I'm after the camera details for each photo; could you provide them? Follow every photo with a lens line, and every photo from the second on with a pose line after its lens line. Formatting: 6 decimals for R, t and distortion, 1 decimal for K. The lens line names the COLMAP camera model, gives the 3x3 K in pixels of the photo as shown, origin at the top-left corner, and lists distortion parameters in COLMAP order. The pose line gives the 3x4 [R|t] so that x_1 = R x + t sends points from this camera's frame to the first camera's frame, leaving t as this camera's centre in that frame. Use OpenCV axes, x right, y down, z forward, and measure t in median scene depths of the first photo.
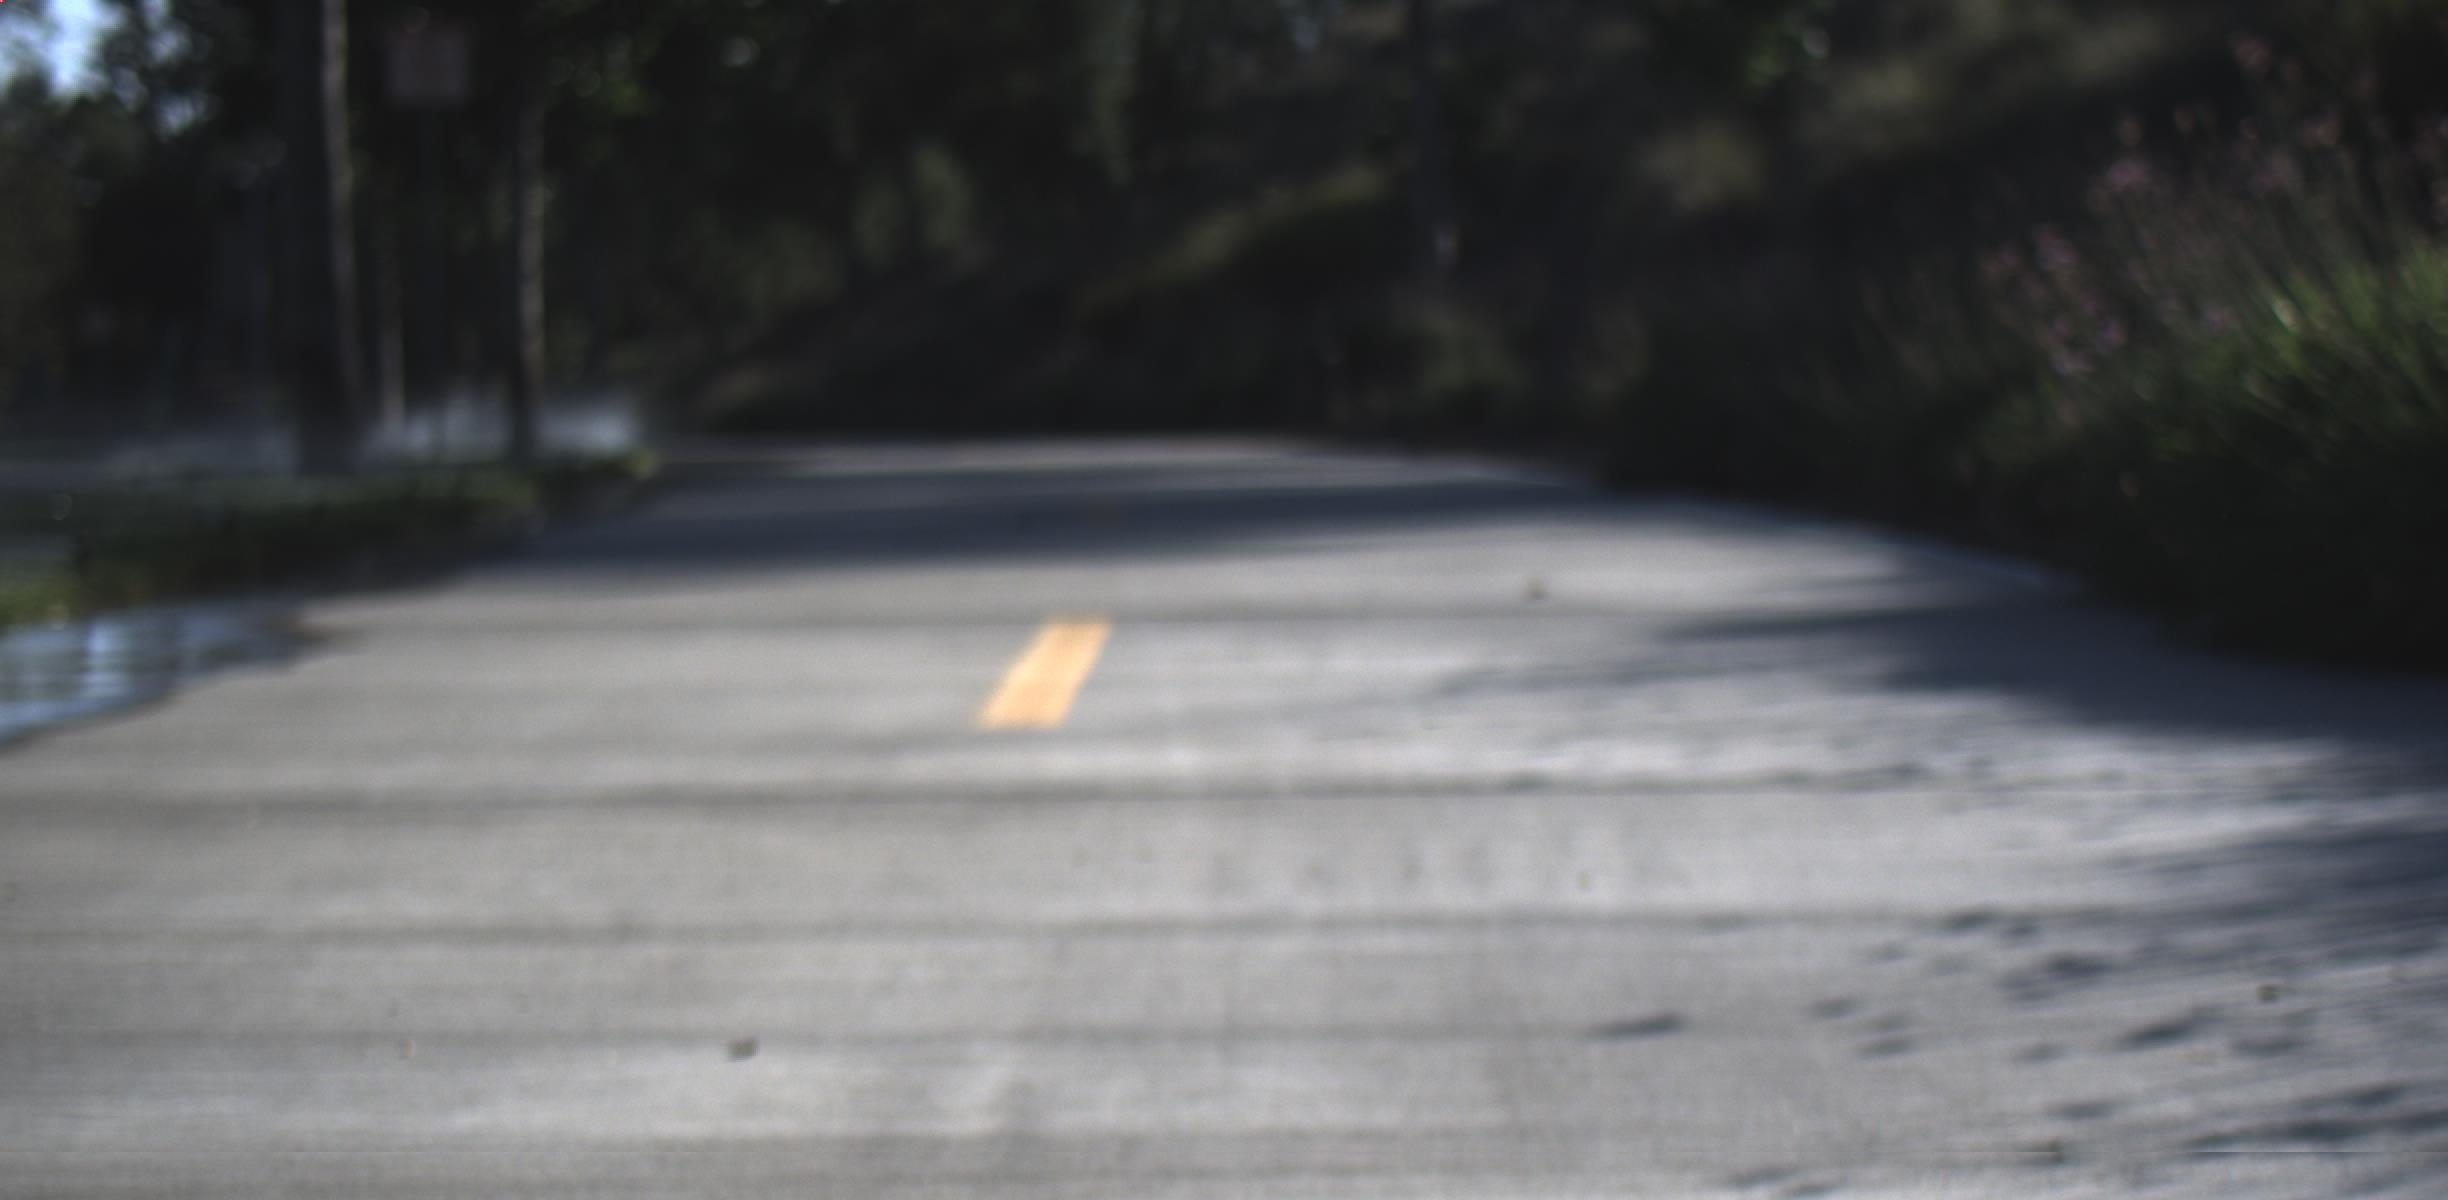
lens RADIAL K [[4675.3, 0, 1224.0], [0, 4675.3, 600.0], [0, 0, 1]] dist [0.001354, 0.274620]
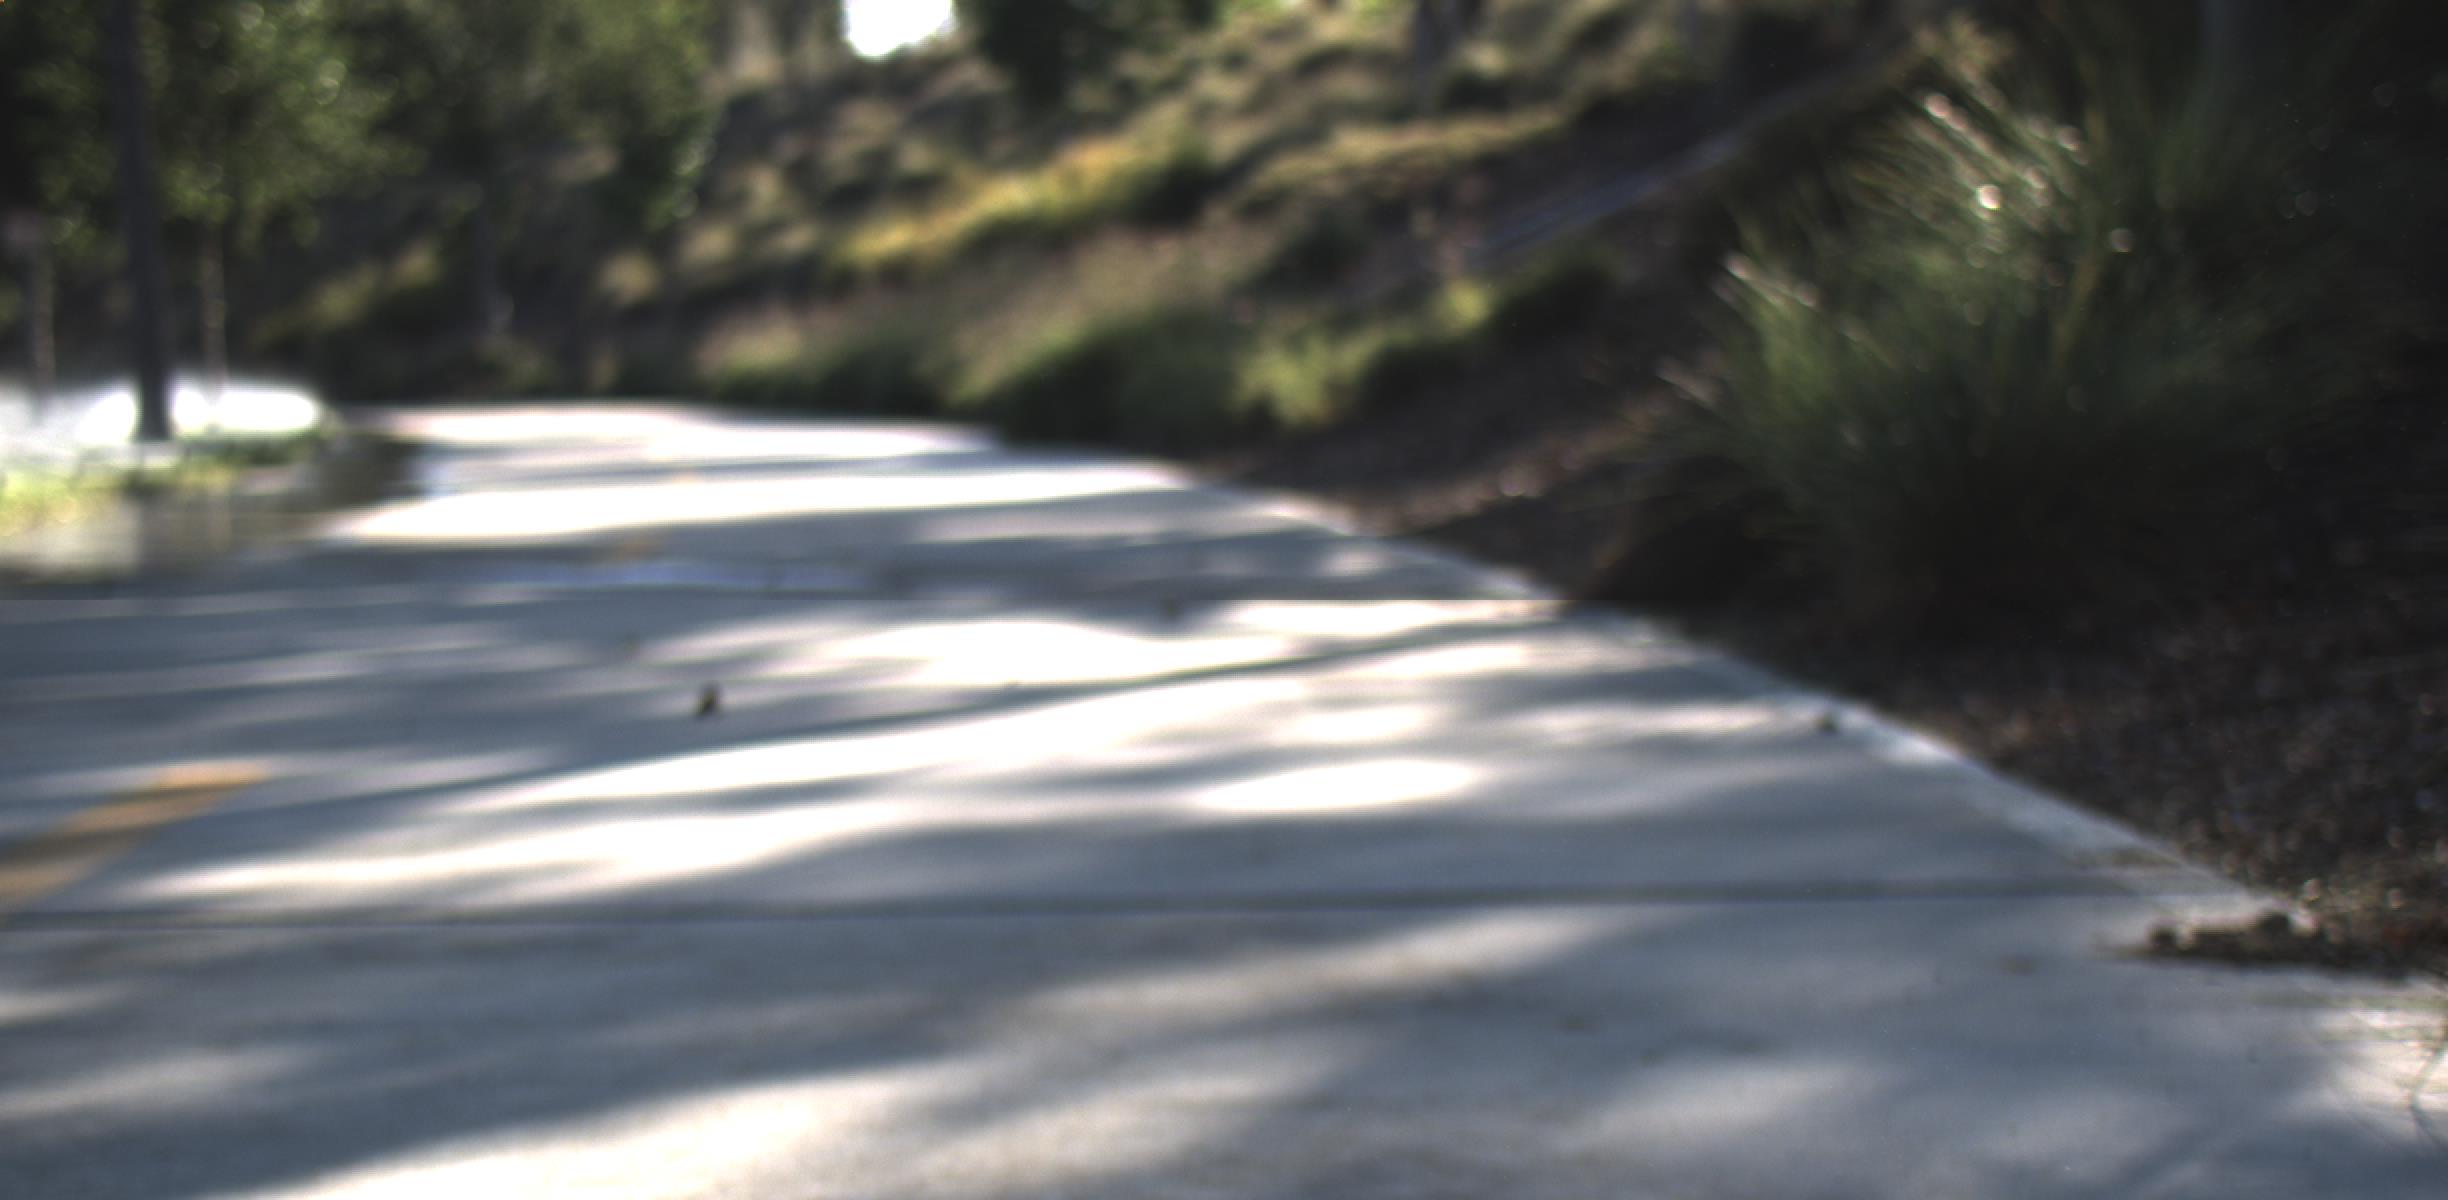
lens RADIAL K [[4675.3, 0, 1224.0], [0, 4675.3, 600.0], [0, 0, 1]] dist [0.001354, 0.274620]
pose [[0.973248, -0.020371, 0.228853, -0.095860], [0.020782, 0.999784, 0.000613, 0.045135], [-0.228816, 0.004159, 0.973461, -0.873477]]
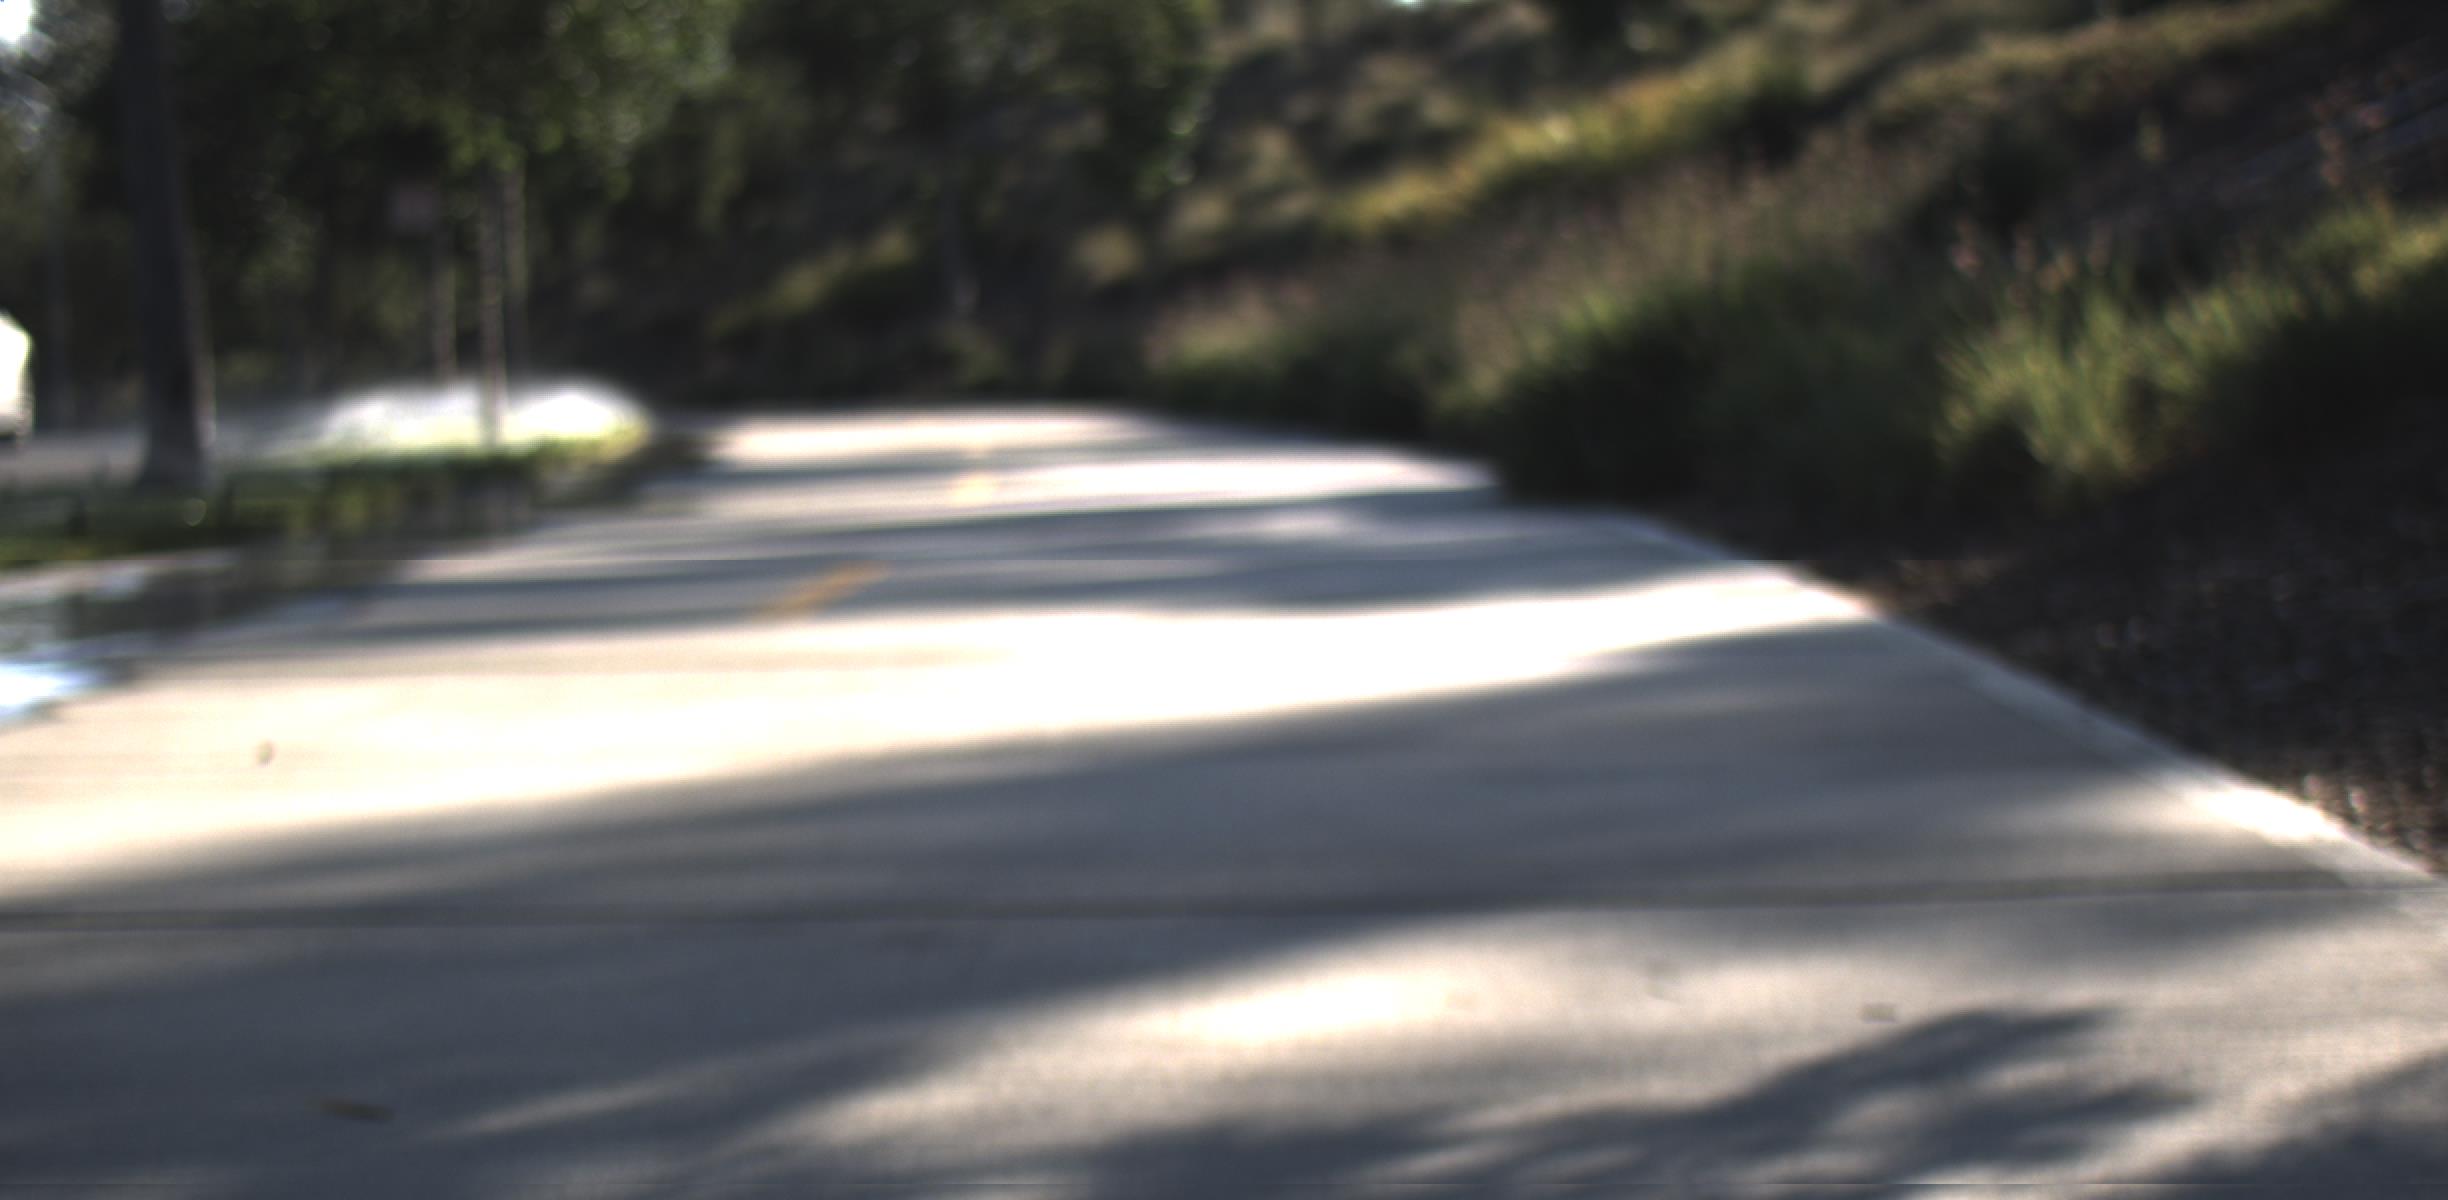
lens RADIAL K [[4675.3, 0, 1224.0], [0, 4675.3, 600.0], [0, 0, 1]] dist [0.001354, 0.274620]
pose [[0.993534, -0.018216, 0.112061, -0.045975], [0.018267, 0.999833, 0.000574, 0.032342], [-0.112053, 0.001476, 0.993701, -0.630007]]
